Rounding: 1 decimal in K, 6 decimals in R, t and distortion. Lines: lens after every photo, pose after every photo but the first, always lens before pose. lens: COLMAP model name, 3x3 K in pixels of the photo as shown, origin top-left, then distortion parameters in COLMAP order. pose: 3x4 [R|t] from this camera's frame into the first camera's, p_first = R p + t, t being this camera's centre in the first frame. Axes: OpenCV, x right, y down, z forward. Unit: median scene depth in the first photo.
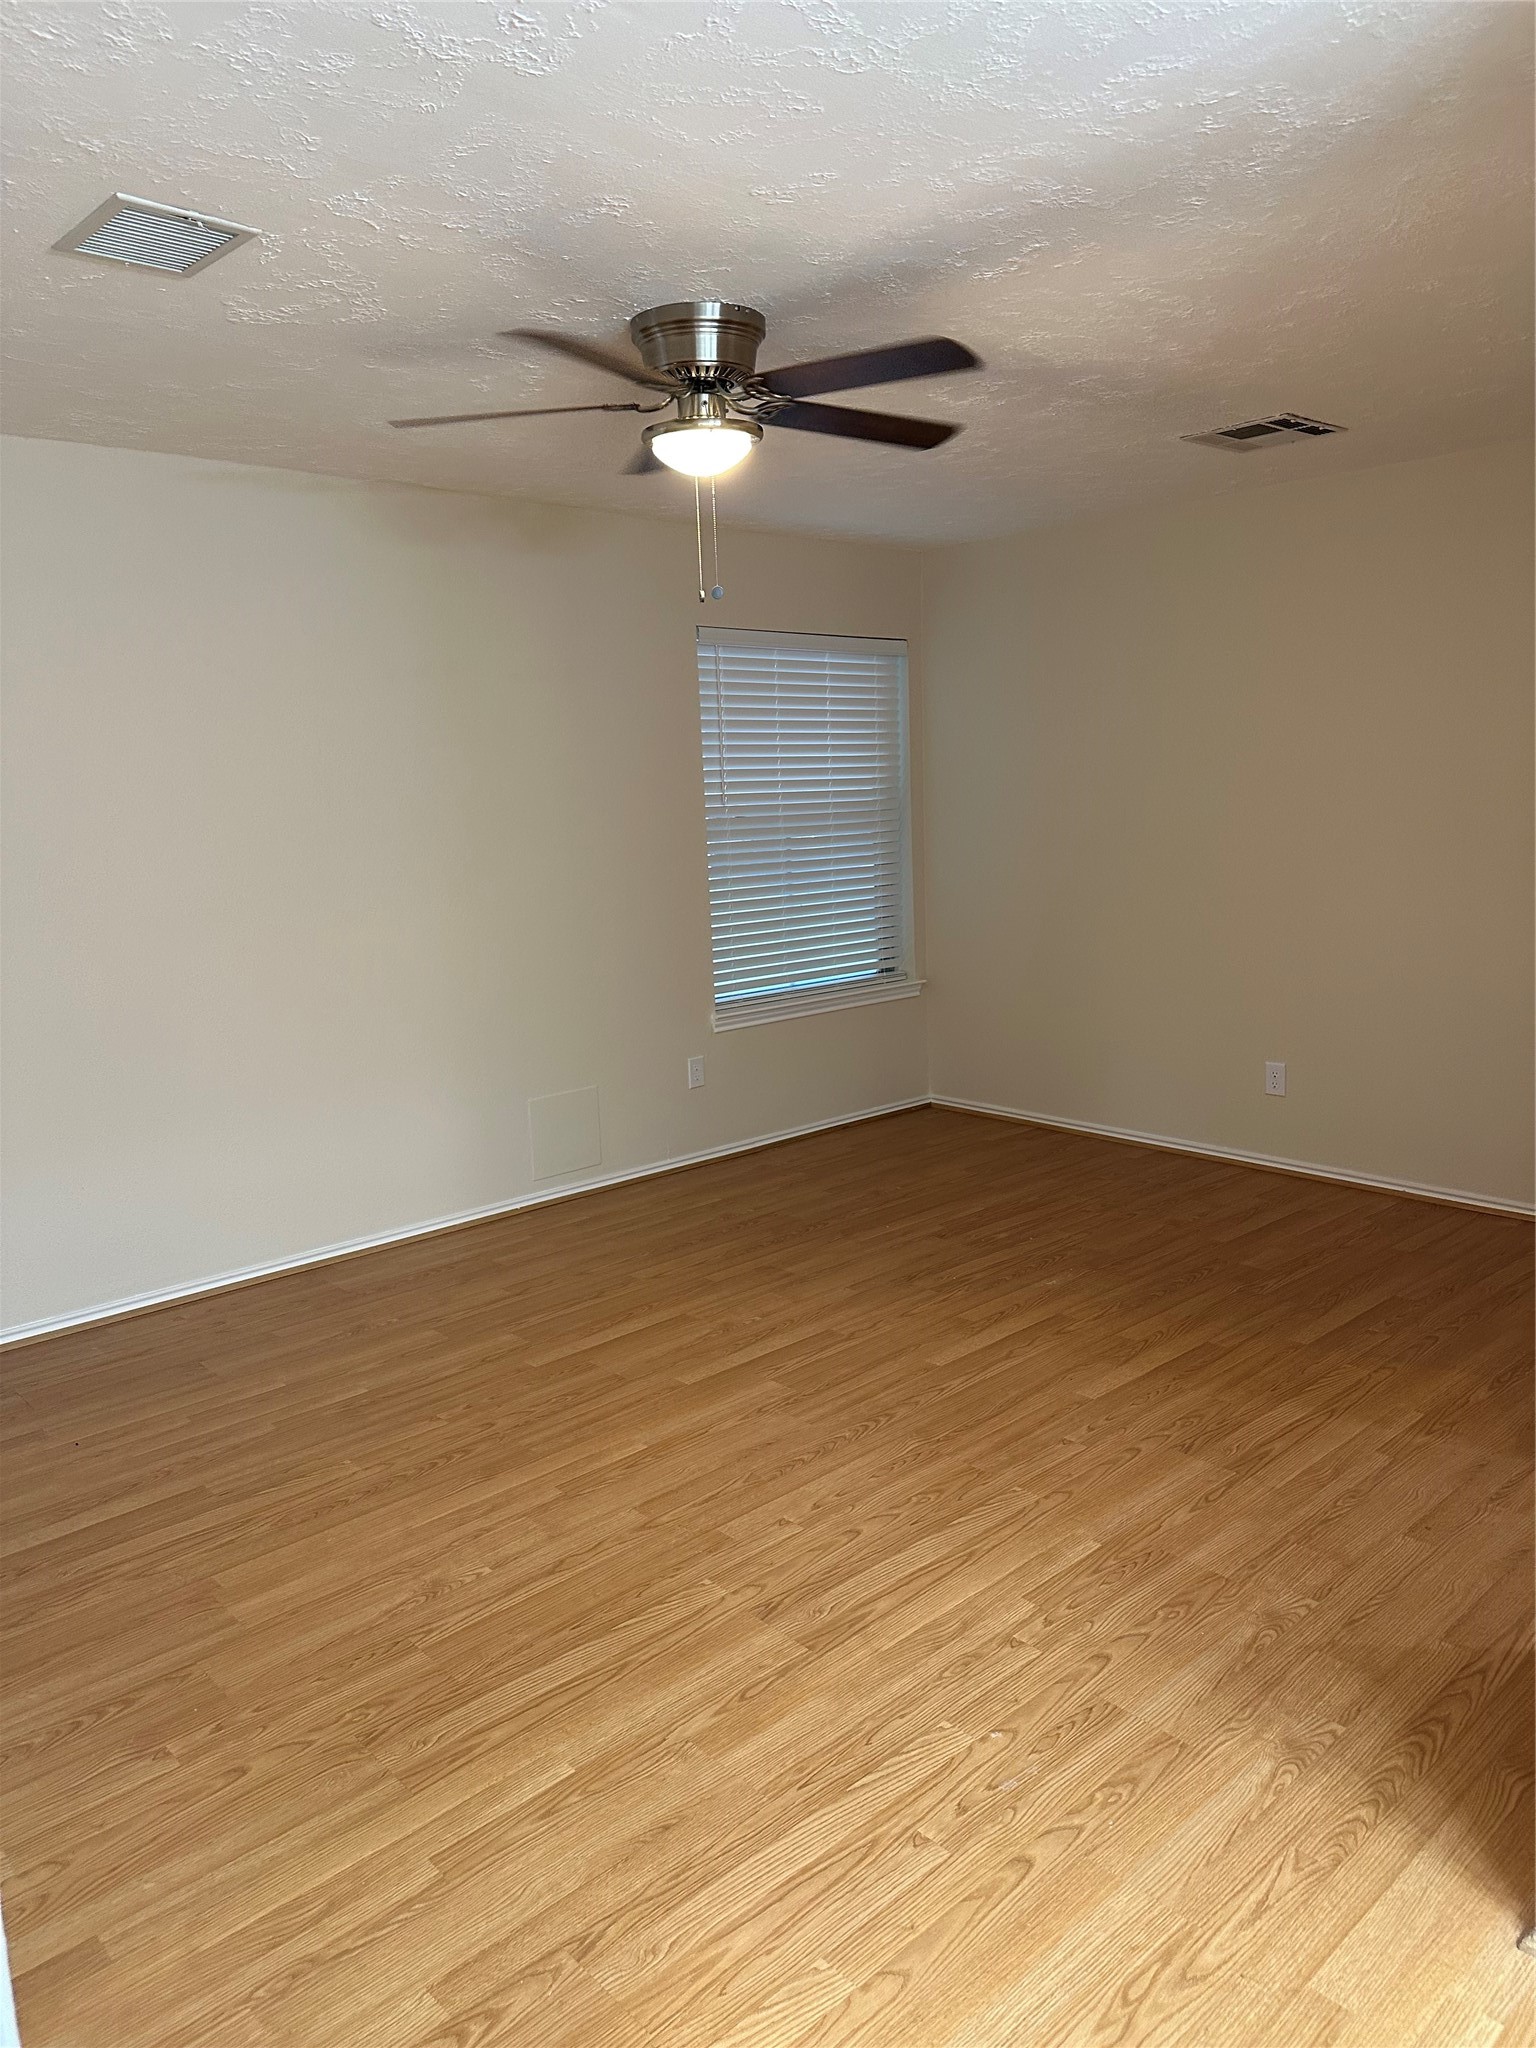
lens RADIAL K [[1445.5, 0, 765.3], [0, 1445.5, 1016.7], [0, 0, 1]] dist [-0.001624, -0.025314]
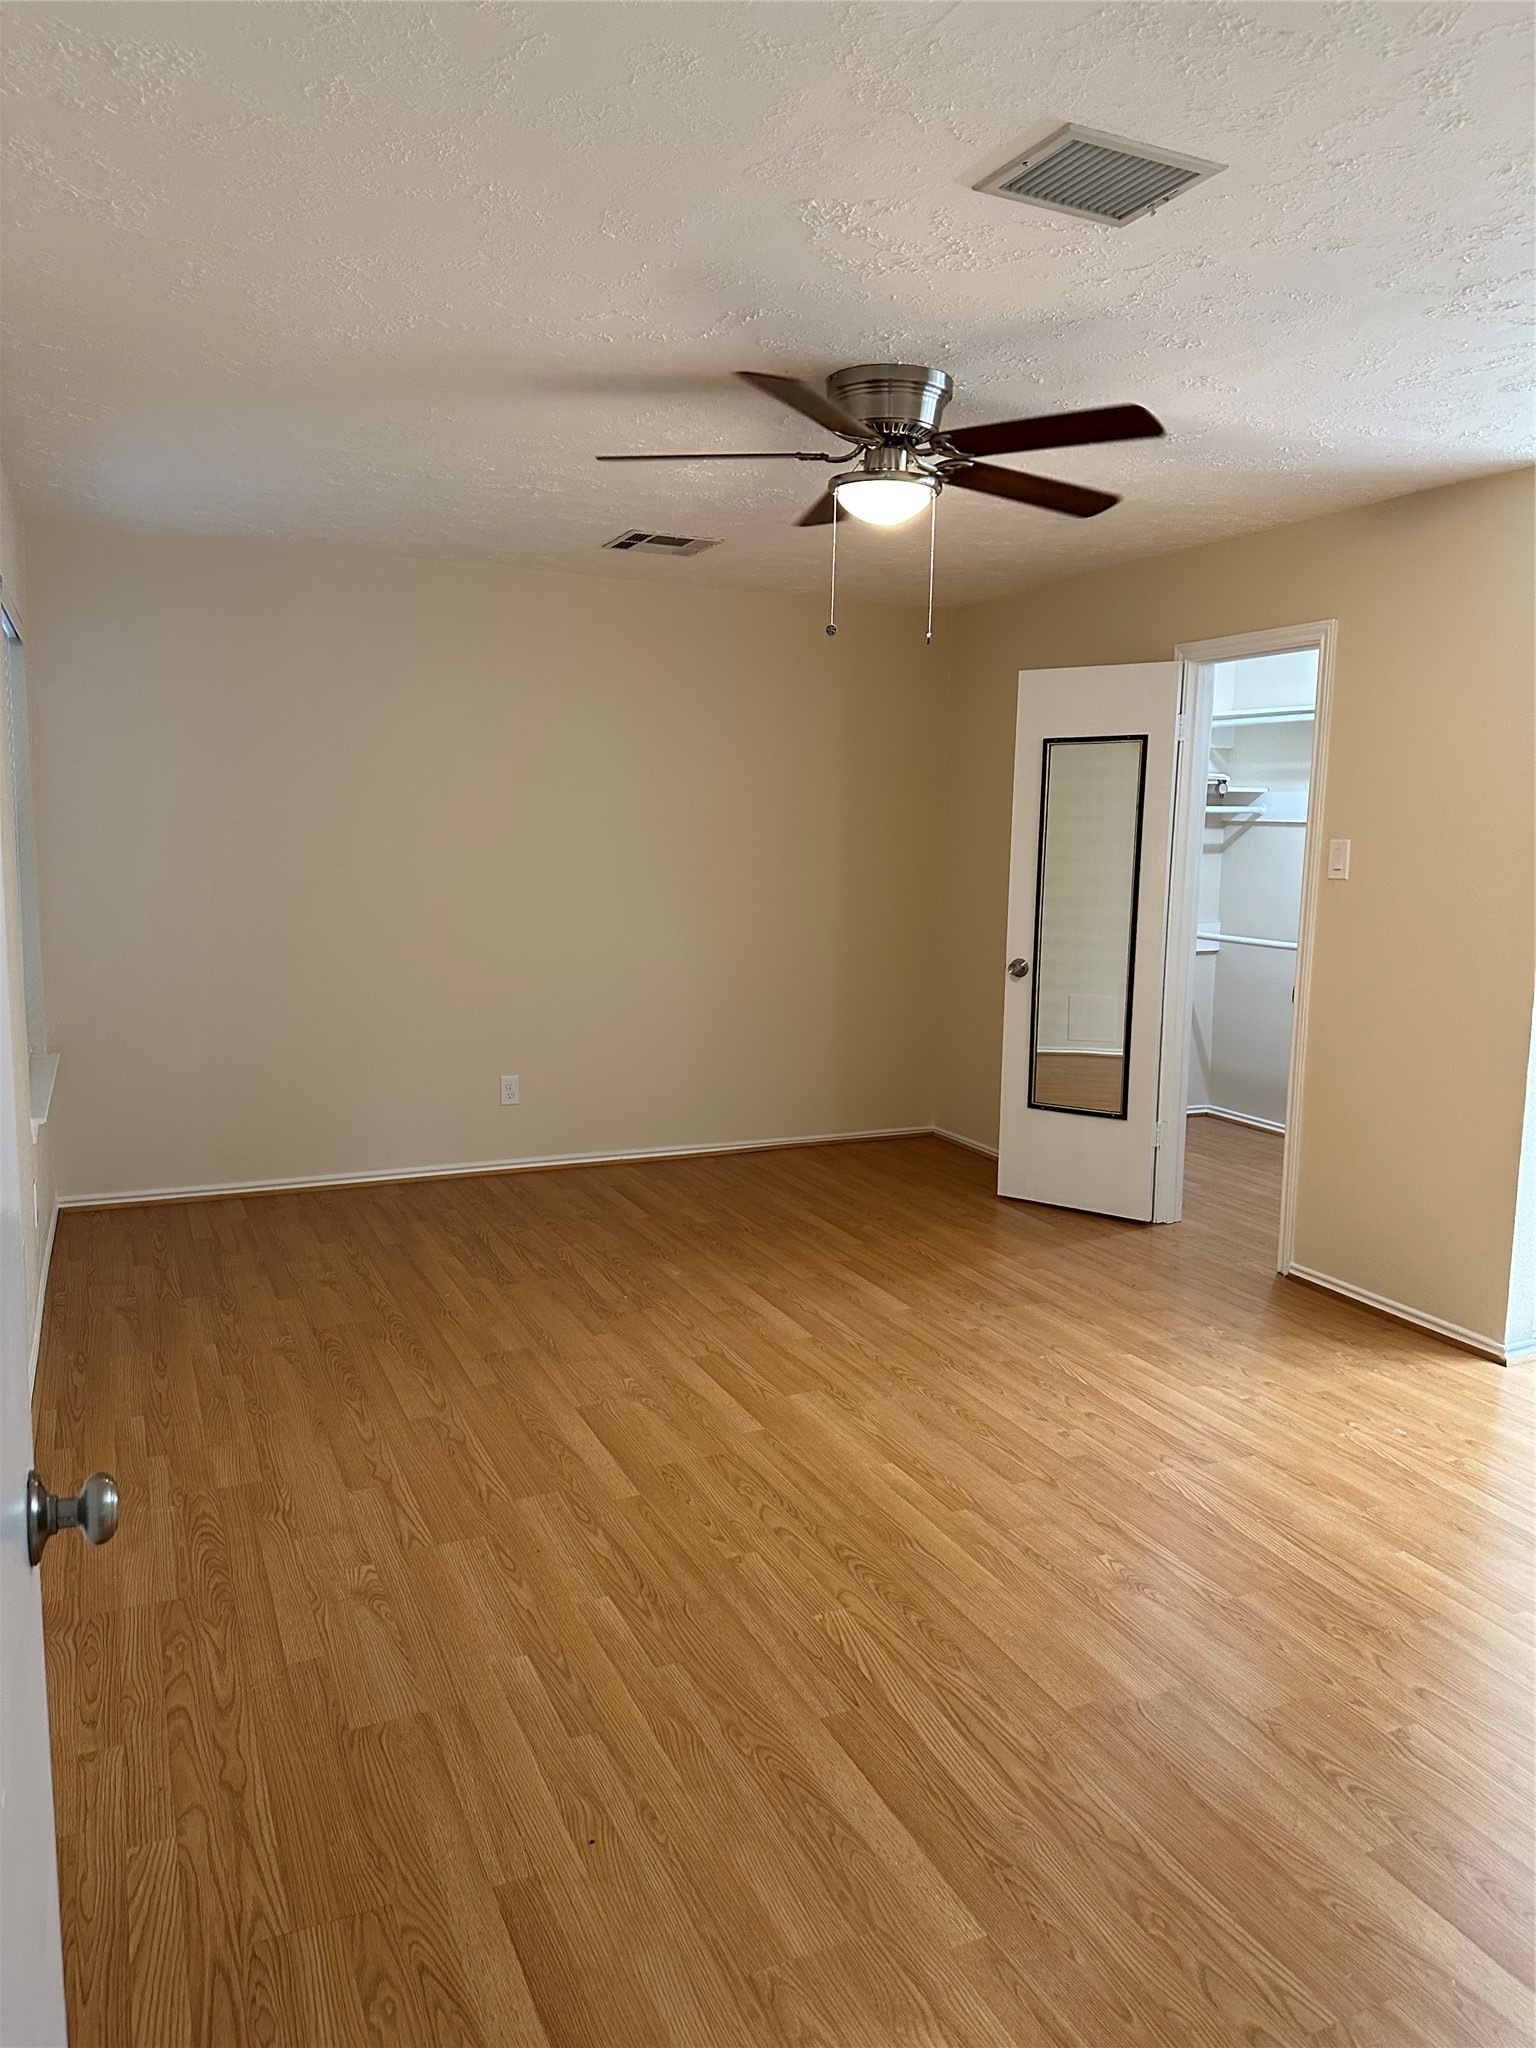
lens RADIAL K [[1445.5, 0, 757.7], [0, 1445.5, 1037.6], [0, 0, 1]] dist [-0.001624, -0.025314]
pose [[0.350380, -0.122999, 0.928496, -0.973089], [0.143564, 0.986677, 0.076531, -0.084805], [-0.925539, 0.106484, 0.363370, 0.652707]]
